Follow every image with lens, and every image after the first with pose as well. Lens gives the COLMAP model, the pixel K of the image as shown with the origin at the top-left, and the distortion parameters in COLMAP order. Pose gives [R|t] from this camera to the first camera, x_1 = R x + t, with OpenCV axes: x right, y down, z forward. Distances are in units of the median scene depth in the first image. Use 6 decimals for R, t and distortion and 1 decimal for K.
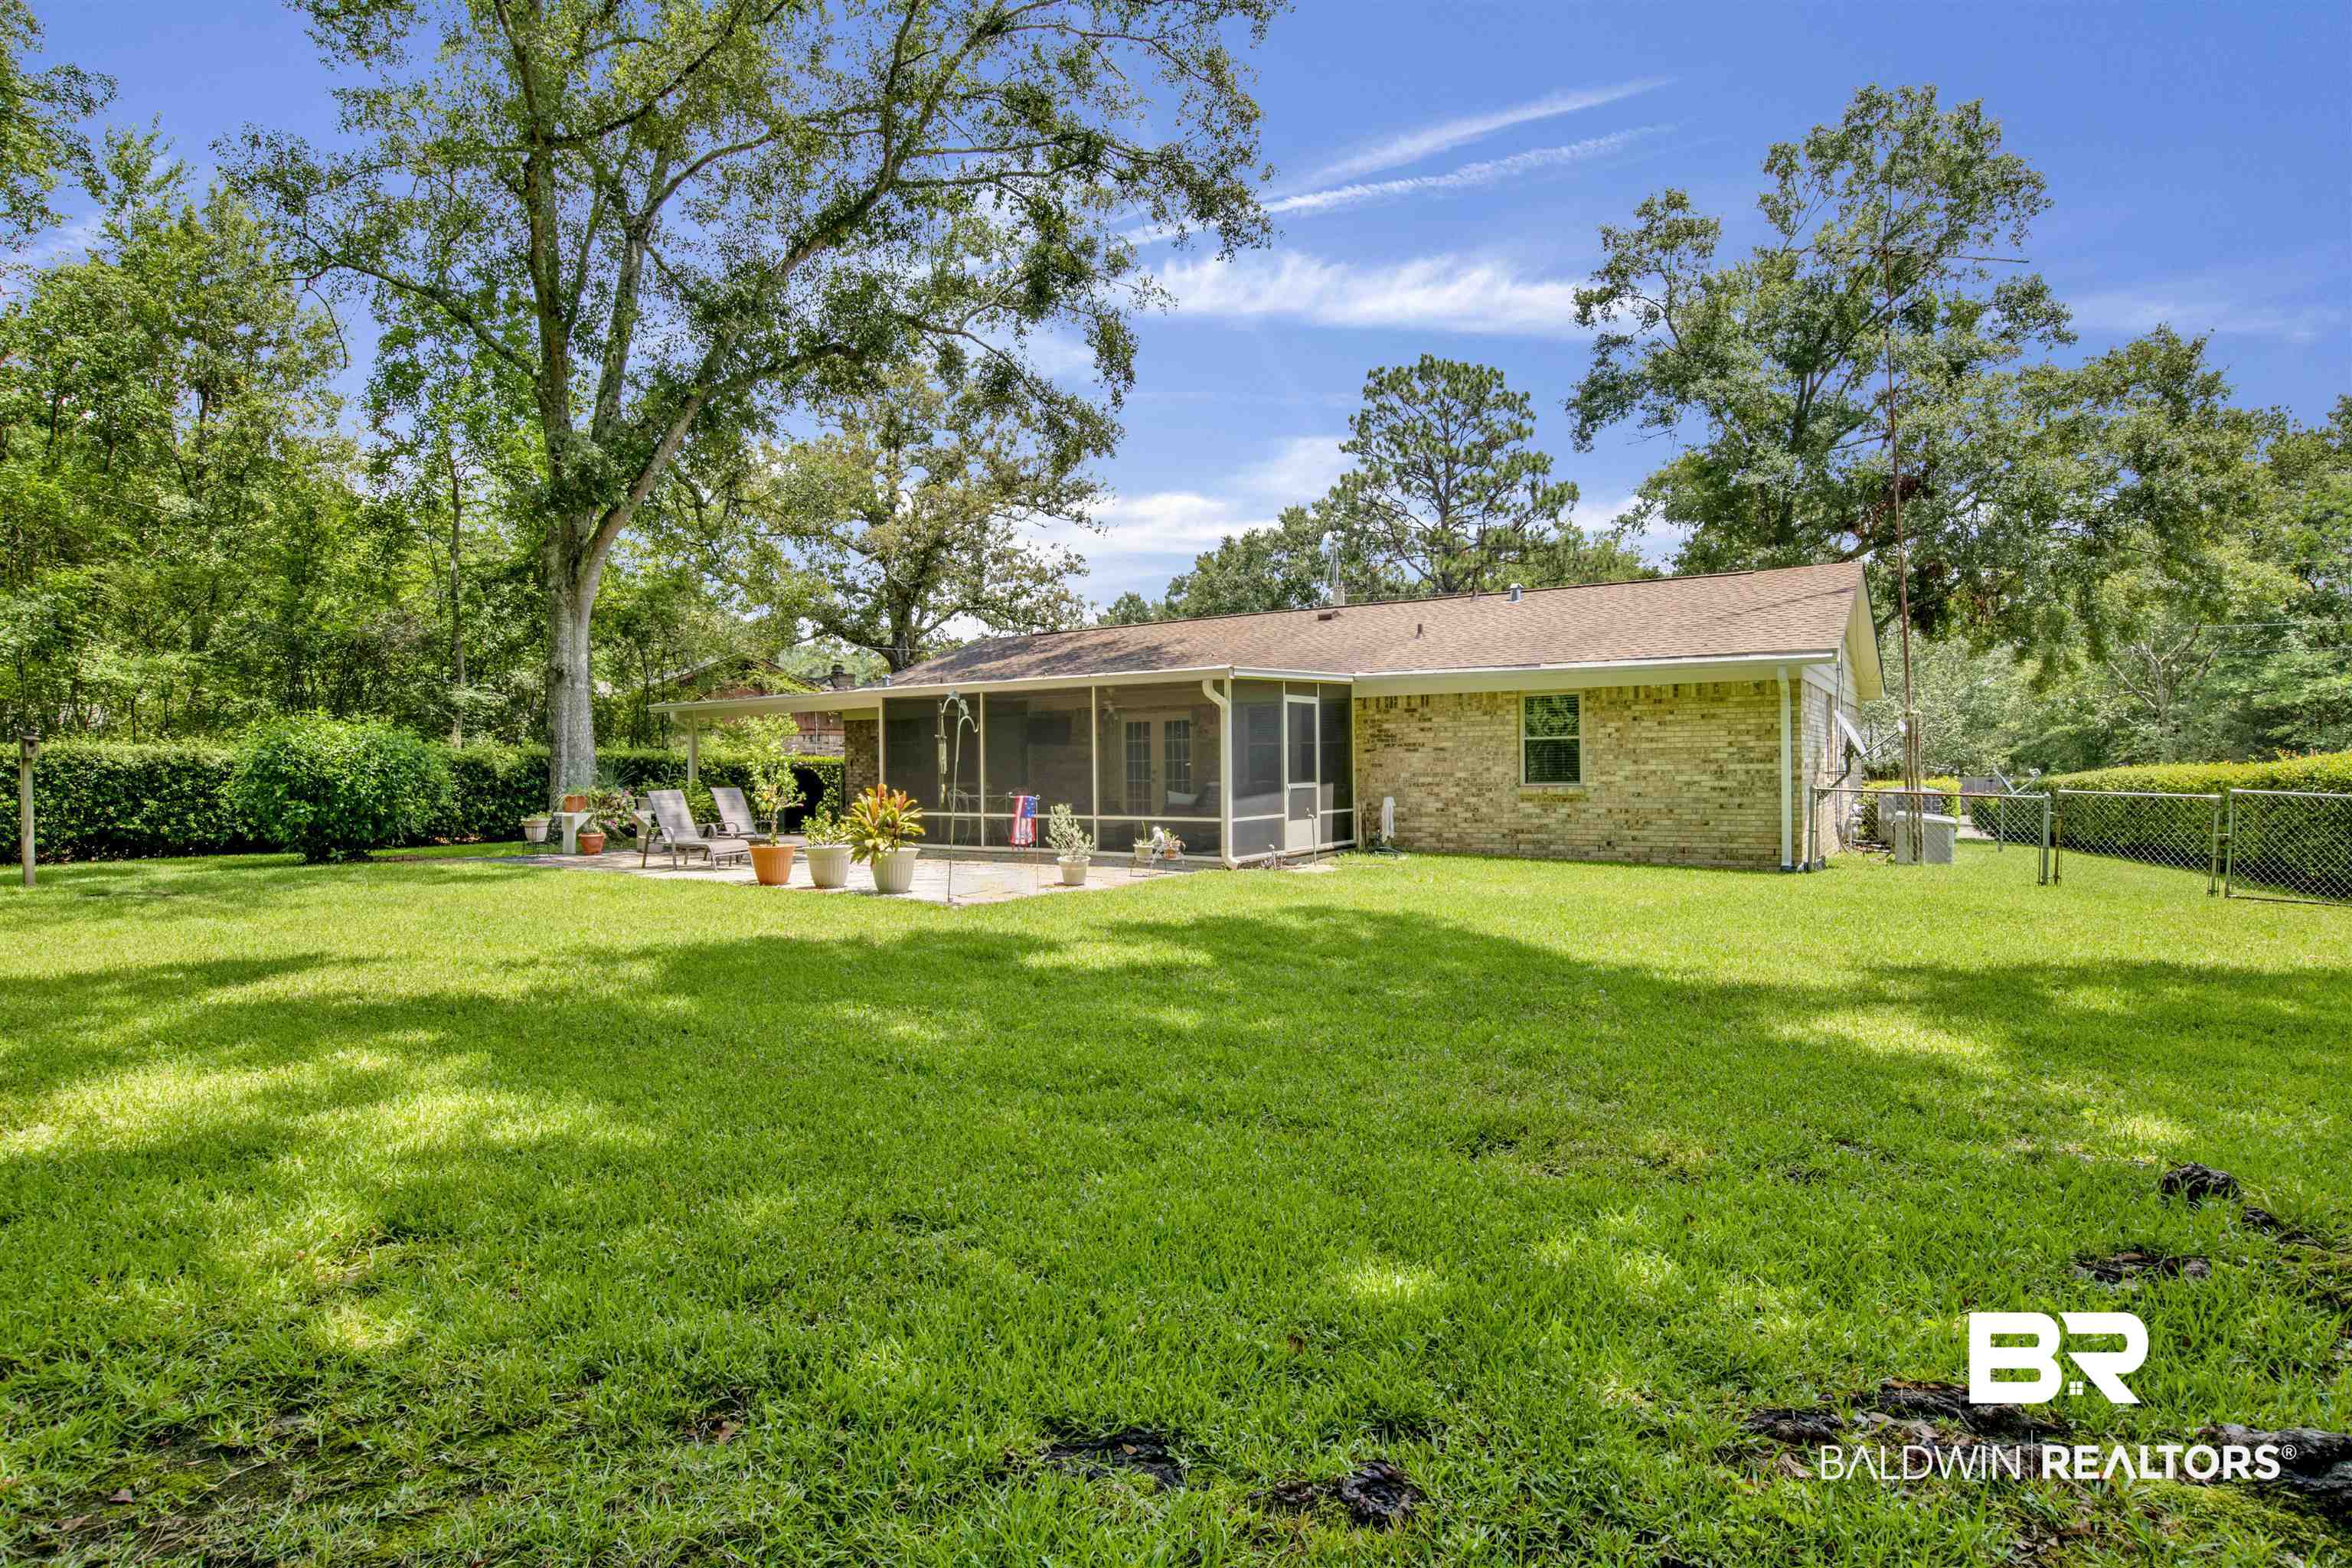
lens RADIAL K [[1239.8, 0, 1175.2], [0, 1239.8, 786.7], [0, 0, 1]] dist [-0.055056, 0.013573]
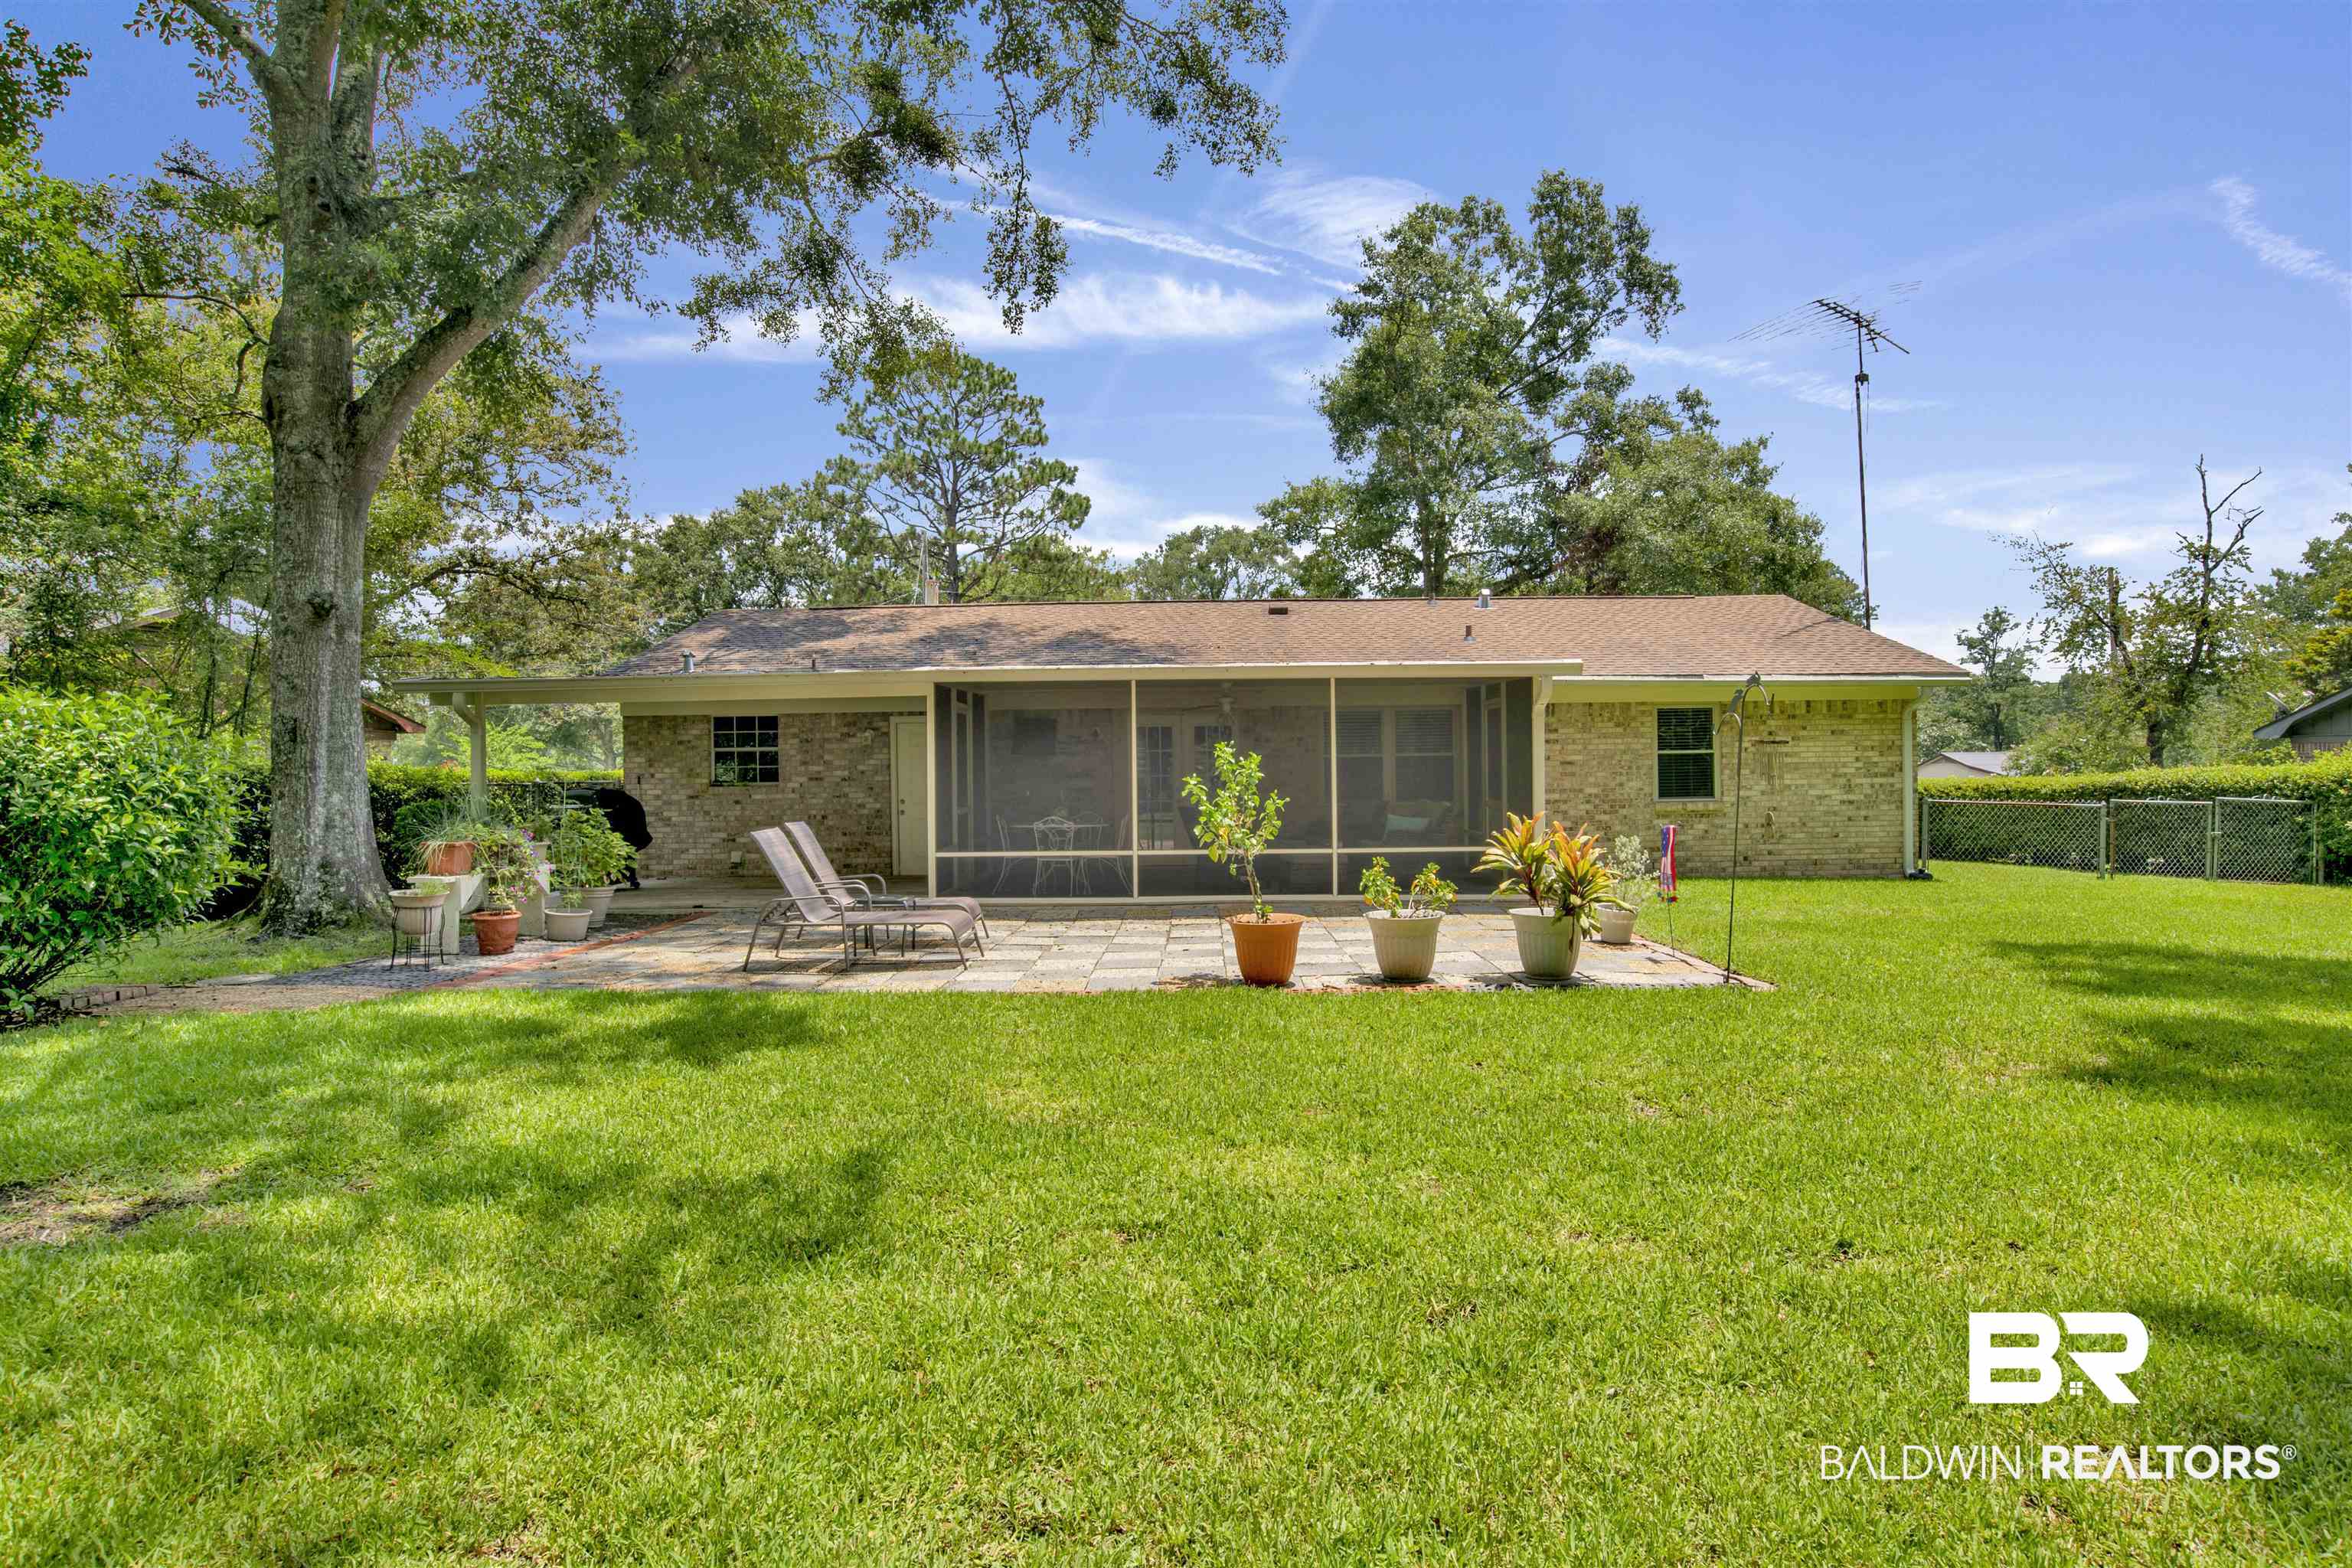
lens RADIAL K [[1239.8, 0, 1175.9], [0, 1239.8, 772.9], [0, 0, 1]] dist [-0.055056, 0.013573]
pose [[0.831625, 0.000132, 0.555338, -0.559475], [0.011543, 0.999780, -0.017523, -0.010529], [-0.555218, 0.020983, 0.831440, 0.416769]]
